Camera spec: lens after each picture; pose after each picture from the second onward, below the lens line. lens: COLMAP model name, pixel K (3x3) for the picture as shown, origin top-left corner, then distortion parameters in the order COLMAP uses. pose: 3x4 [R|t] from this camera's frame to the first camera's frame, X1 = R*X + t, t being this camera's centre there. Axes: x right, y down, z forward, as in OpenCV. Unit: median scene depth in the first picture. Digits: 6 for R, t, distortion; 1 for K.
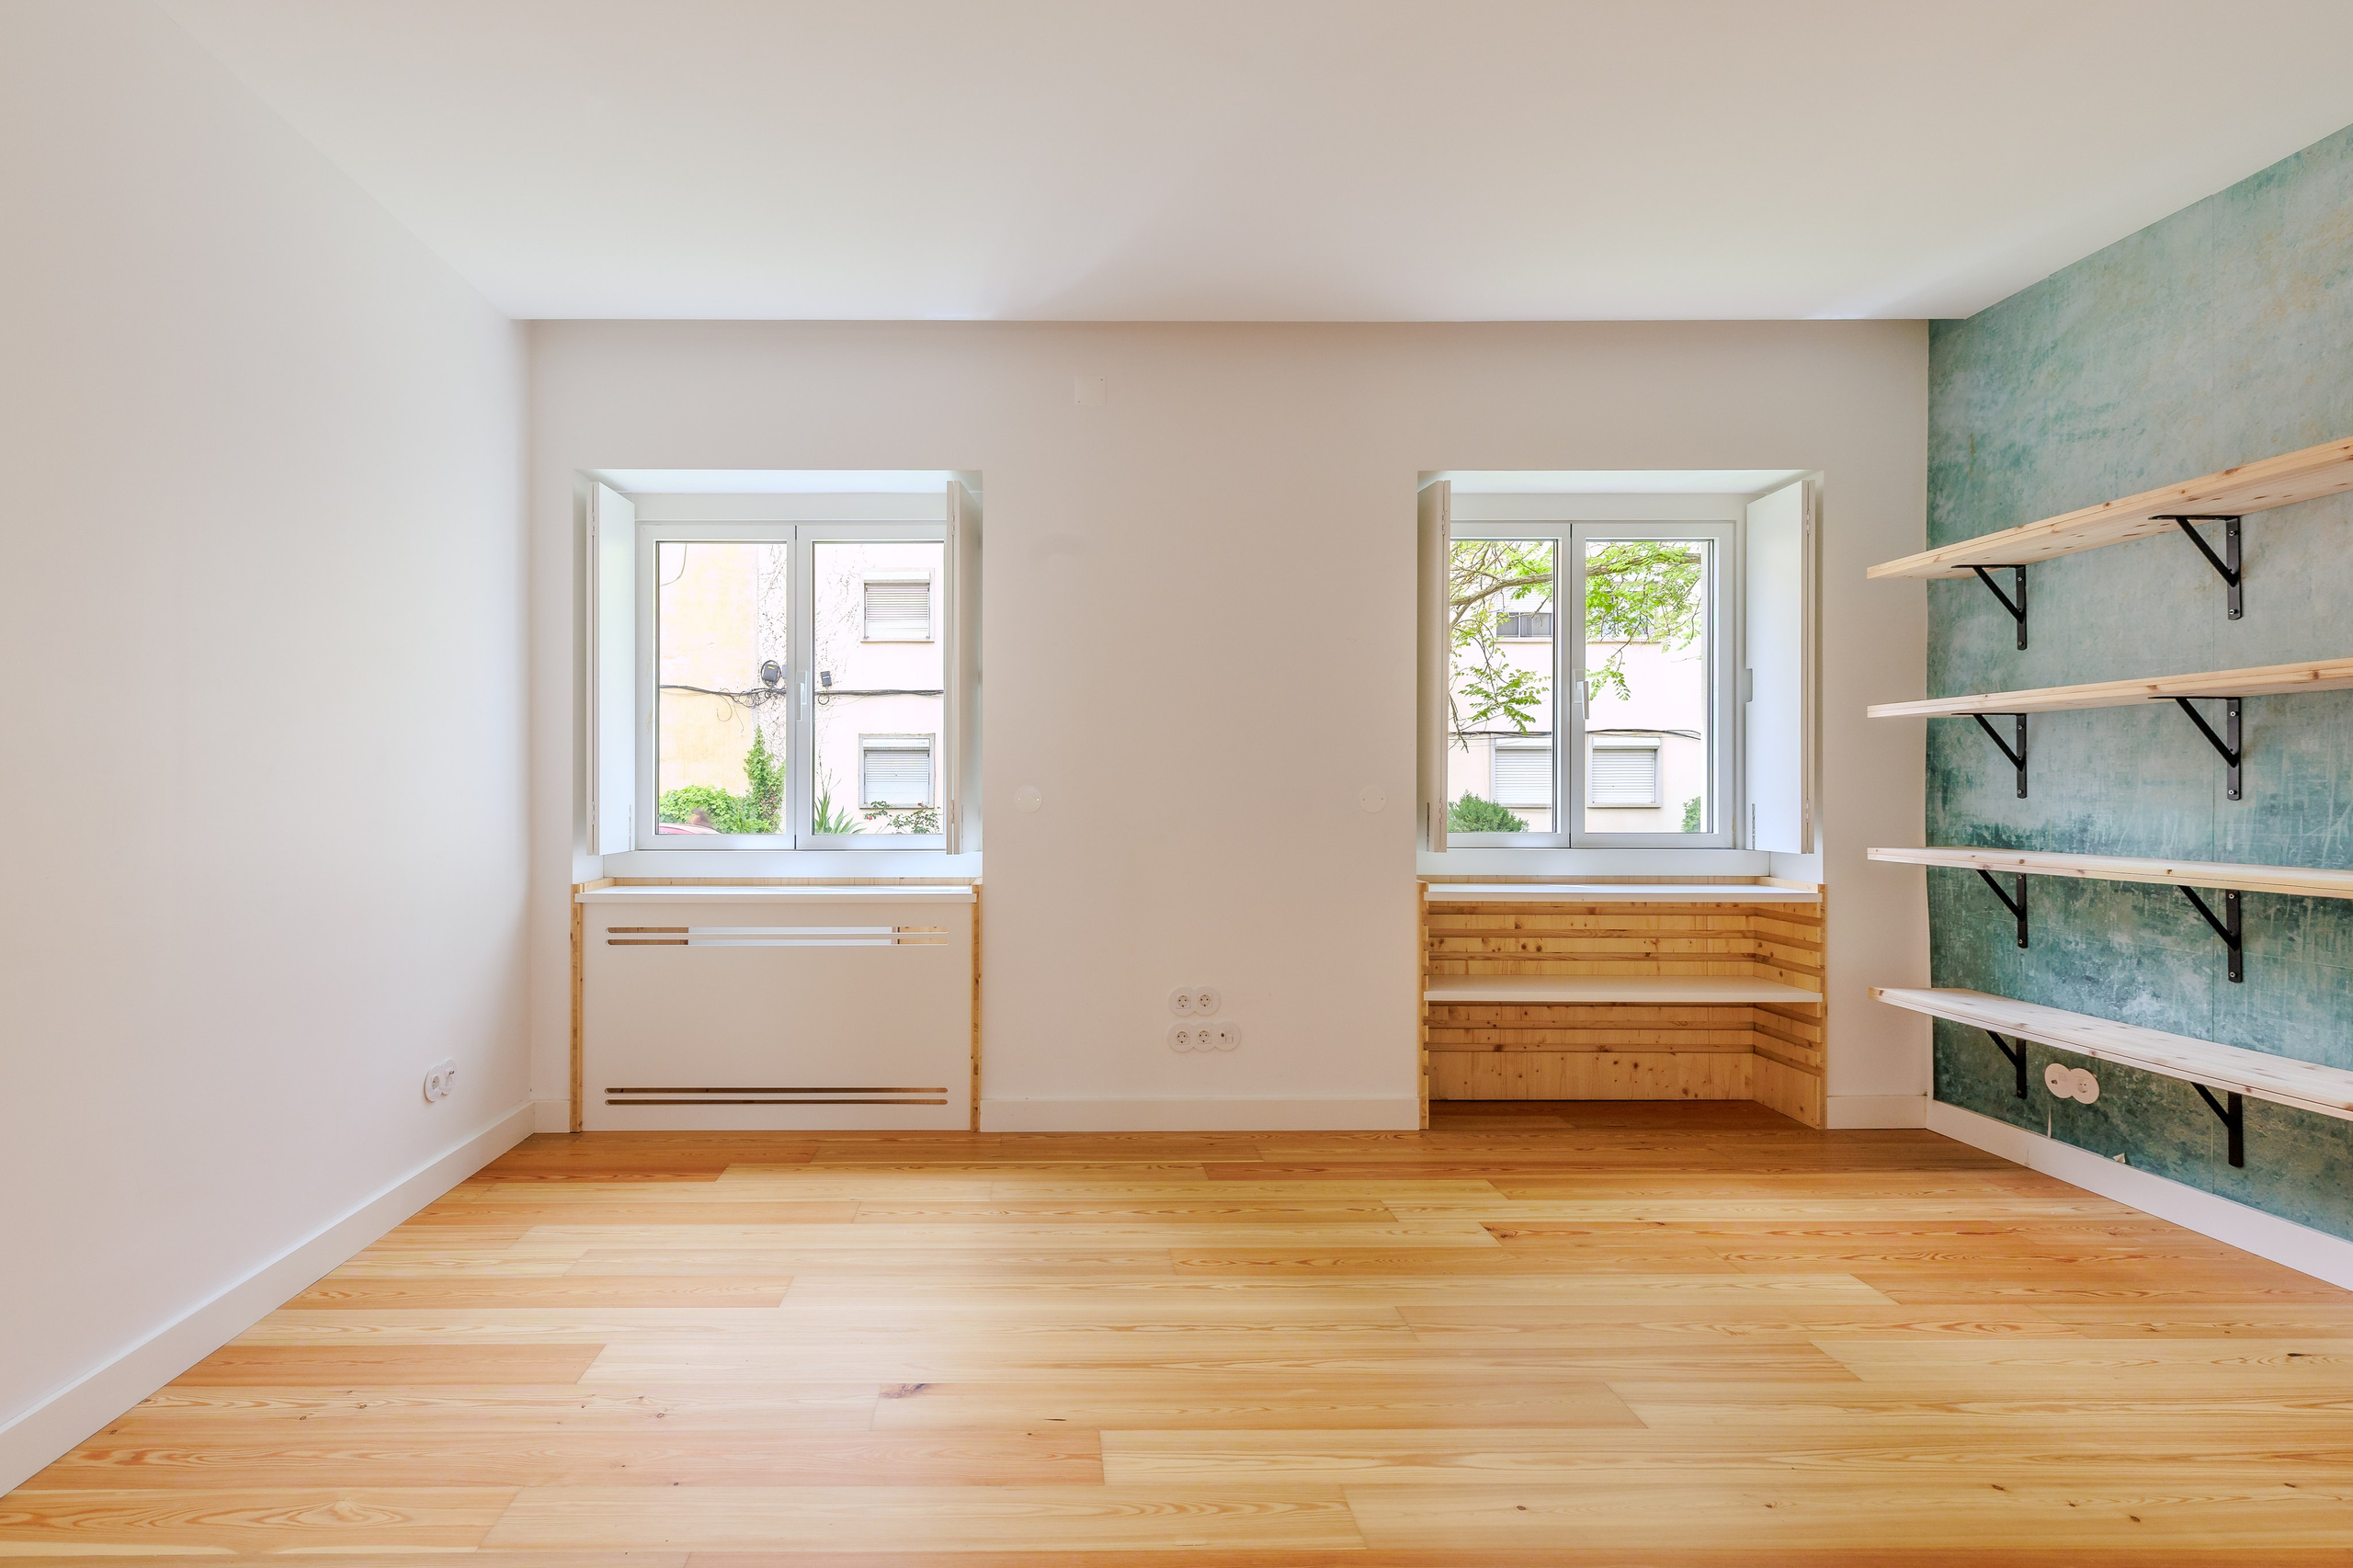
lens RADIAL K [[1150.6, 0, 1088.7], [0, 1150.6, 791.3], [0, 0, 1]] dist [-0.000863, -0.000429]
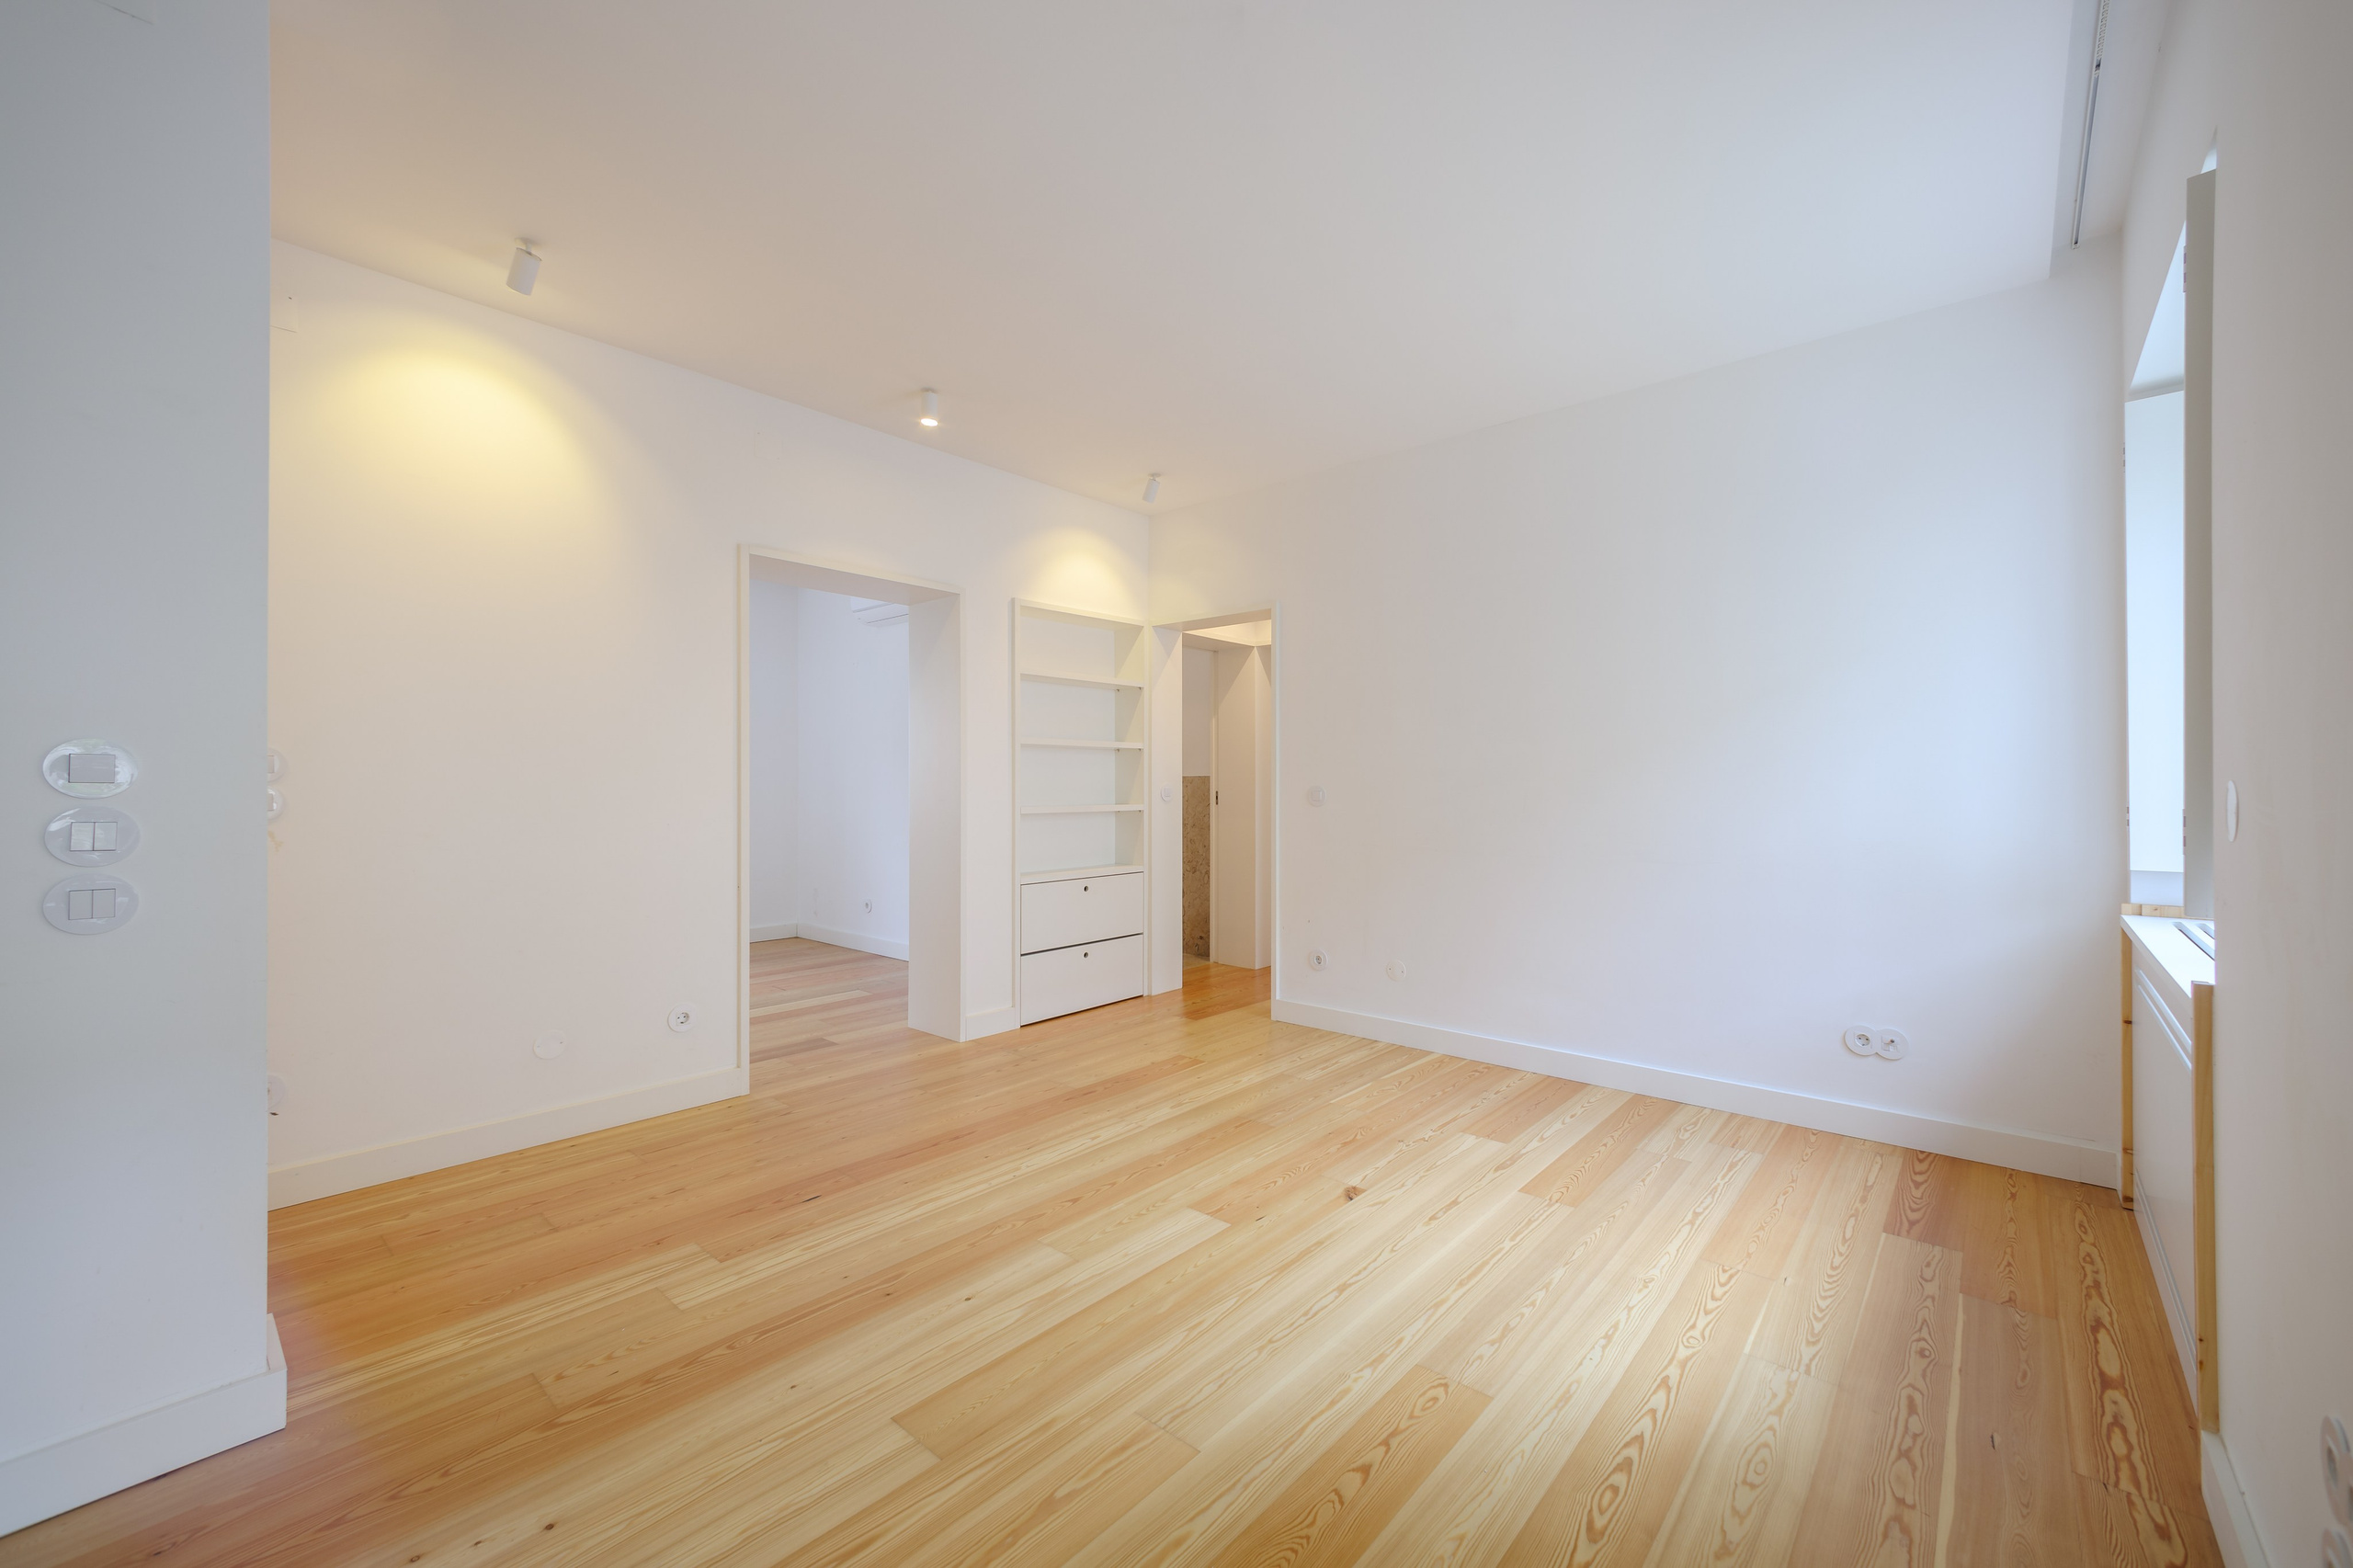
lens RADIAL K [[893.5, 0, 1185.2], [0, 893.5, 790.3], [0, 0, 1]] dist [0.000069, -0.000027]
pose [[-0.685824, 0.004348, -0.727754, 0.528659], [0.000445, 0.999984, 0.005556, -0.008125], [0.727767, 0.003487, -0.685815, 1.037661]]
